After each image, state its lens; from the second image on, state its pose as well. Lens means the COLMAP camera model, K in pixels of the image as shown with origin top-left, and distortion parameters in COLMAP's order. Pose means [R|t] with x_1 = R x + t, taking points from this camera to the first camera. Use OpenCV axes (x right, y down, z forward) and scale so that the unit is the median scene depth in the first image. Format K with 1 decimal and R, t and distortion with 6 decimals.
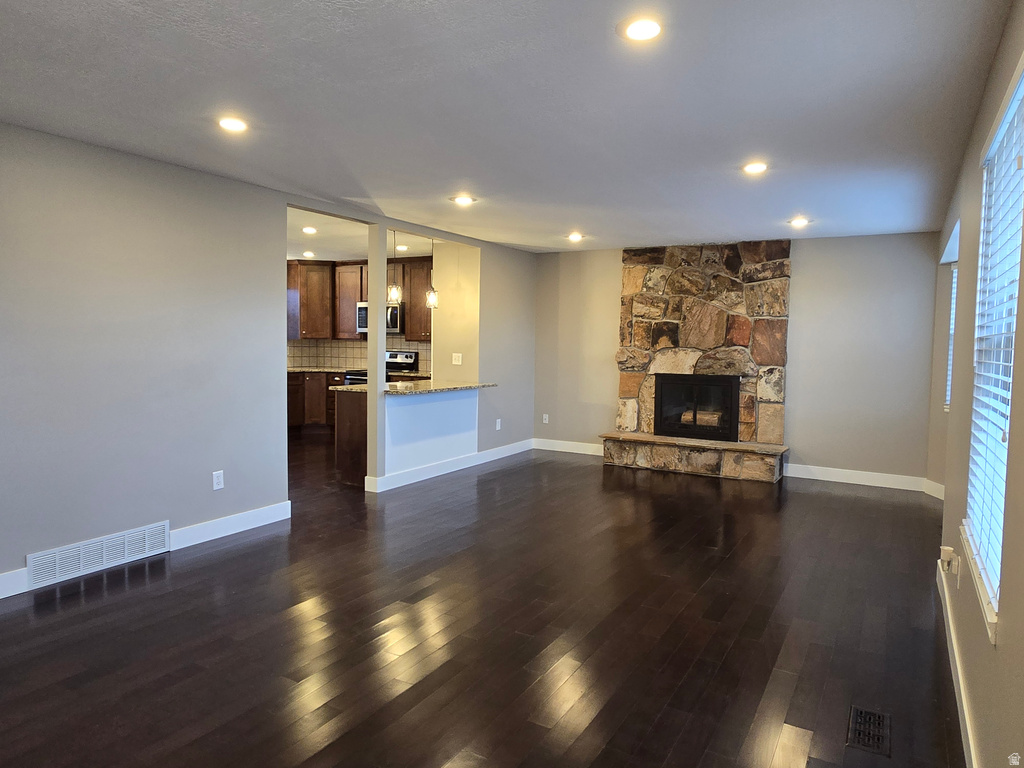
lens RADIAL K [[660.1, 0, 533.0], [0, 660.1, 378.6], [0, 0, 1]] dist [-0.004935, 0.000067]
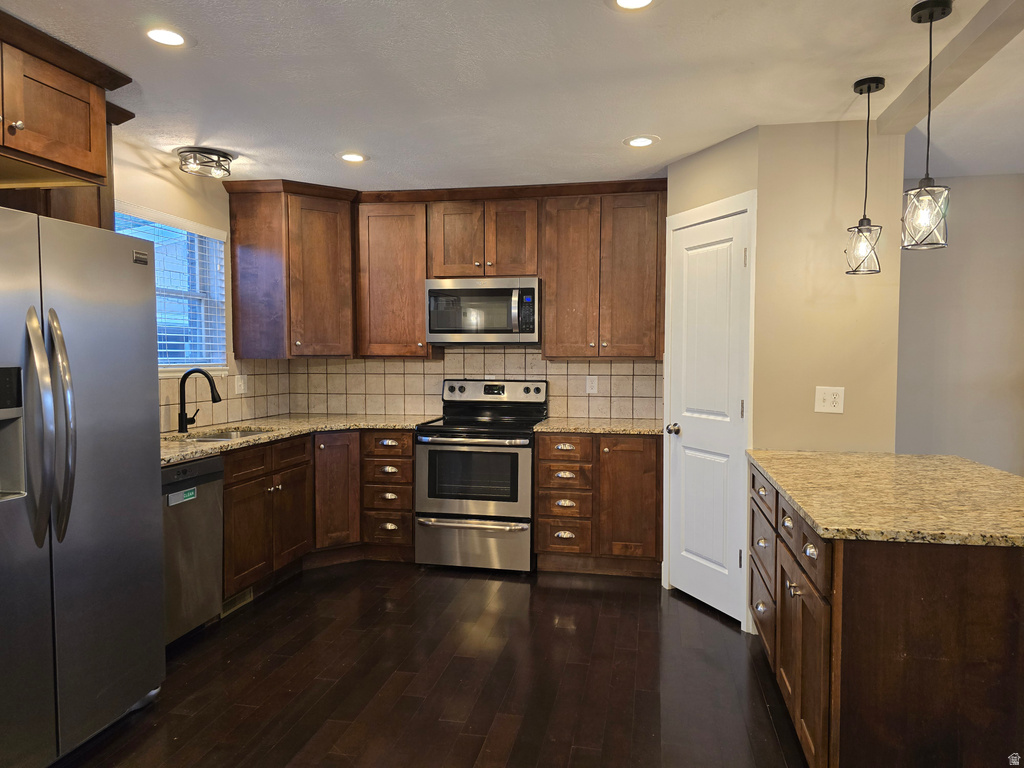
lens RADIAL K [[681.9, 0, 517.6], [0, 681.9, 386.7], [0, 0, 1]] dist [0.068920, -0.068940]
pose [[0.952827, -0.030559, 0.301970, -0.439641], [0.033370, 0.999434, -0.004152, -0.042062], [-0.301673, 0.014033, 0.953308, 0.636854]]
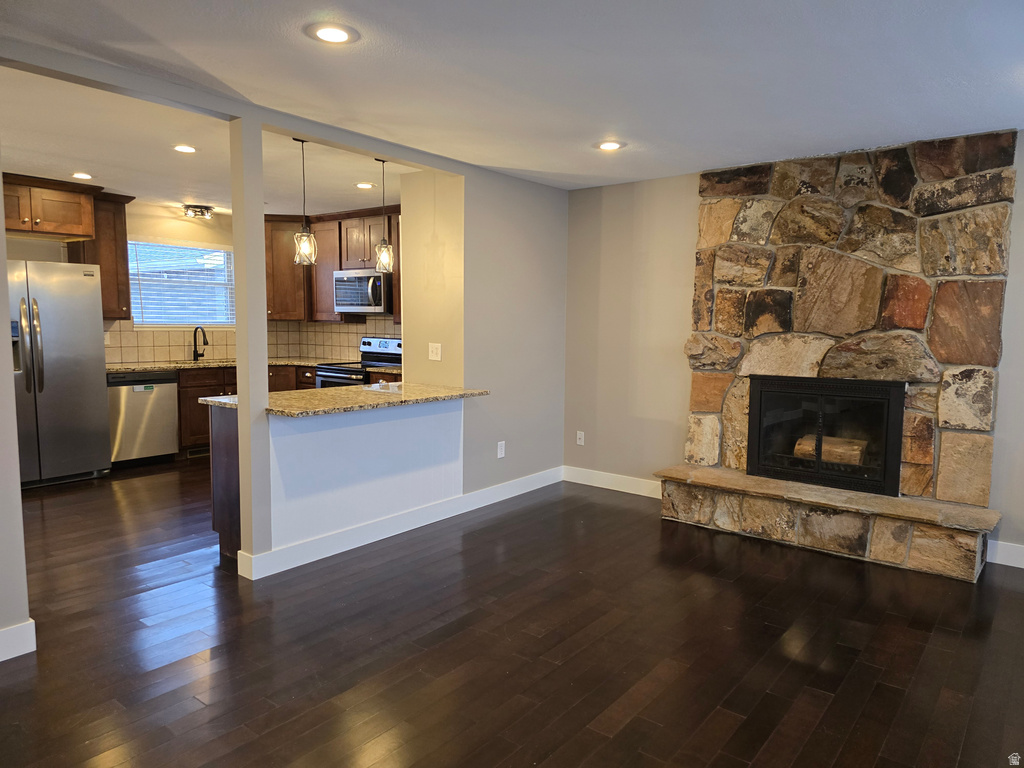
lens RADIAL K [[681.9, 0, 517.6], [0, 681.9, 386.7], [0, 0, 1]] dist [0.068920, -0.068940]
pose [[0.986558, 0.010359, -0.163082, 0.077333], [-0.004352, 0.999300, 0.037148, -0.019880], [0.163353, -0.035939, 0.985913, 0.340484]]
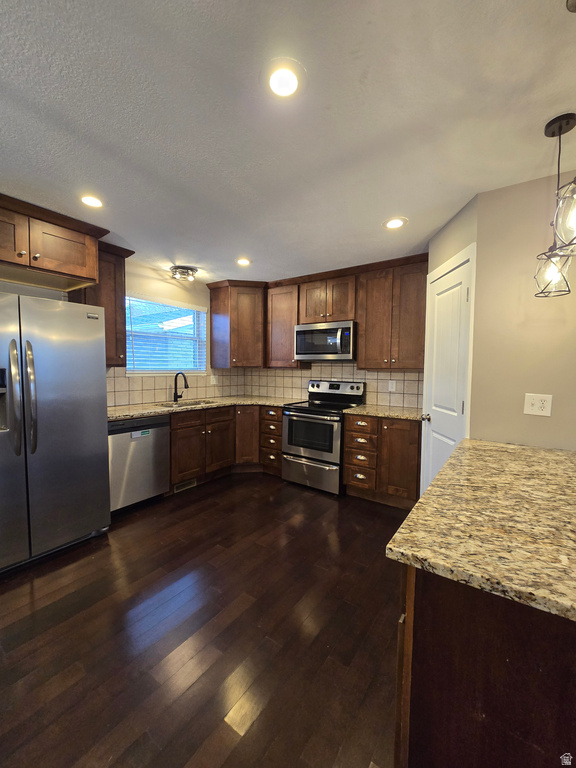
lens RADIAL K [[312.8, 0, 288.0], [0, 312.8, 384.0], [0, 0, 1]] dist [-0.009088, -0.000164]
pose [[0.993229, -0.000172, -0.116173, -0.282320], [-0.000762, 0.999968, -0.007999, -0.043059], [0.116171, 0.008033, 0.993197, 0.732262]]
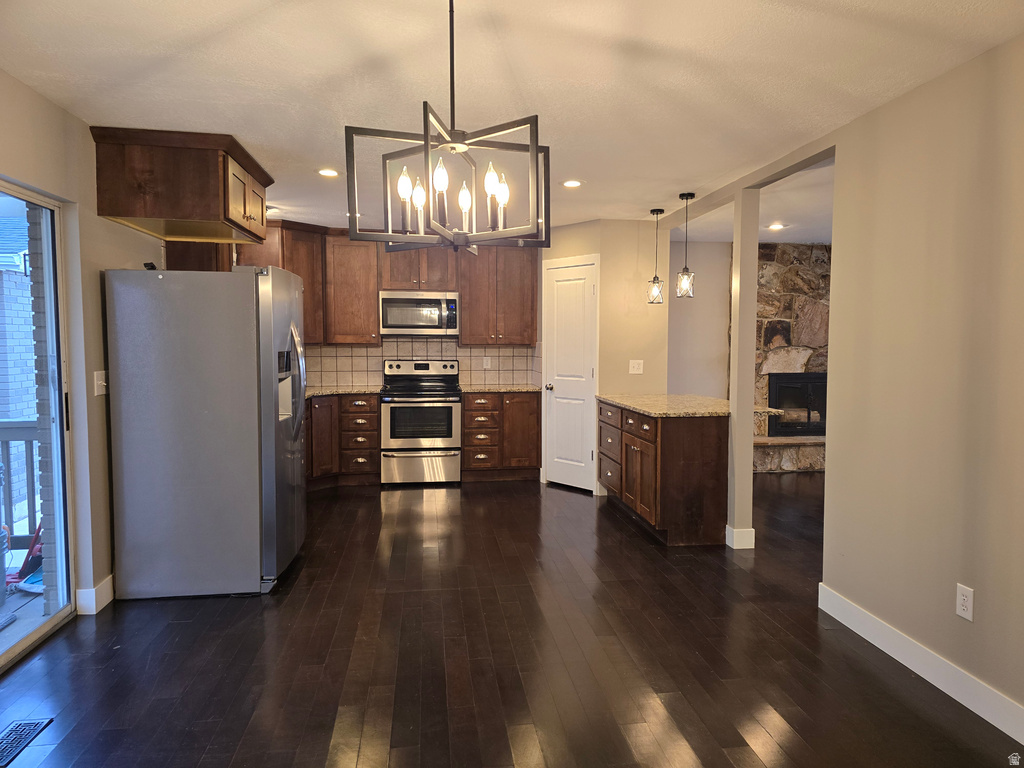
lens RADIAL K [[665.5, 0, 523.1], [0, 665.5, 382.0], [0, 0, 1]] dist [0.067111, -0.061193]
pose [[0.797603, -0.051419, 0.600987, -0.711653], [0.047940, 0.998612, 0.021815, -0.034809], [-0.601274, 0.011412, 0.798961, 0.435072]]
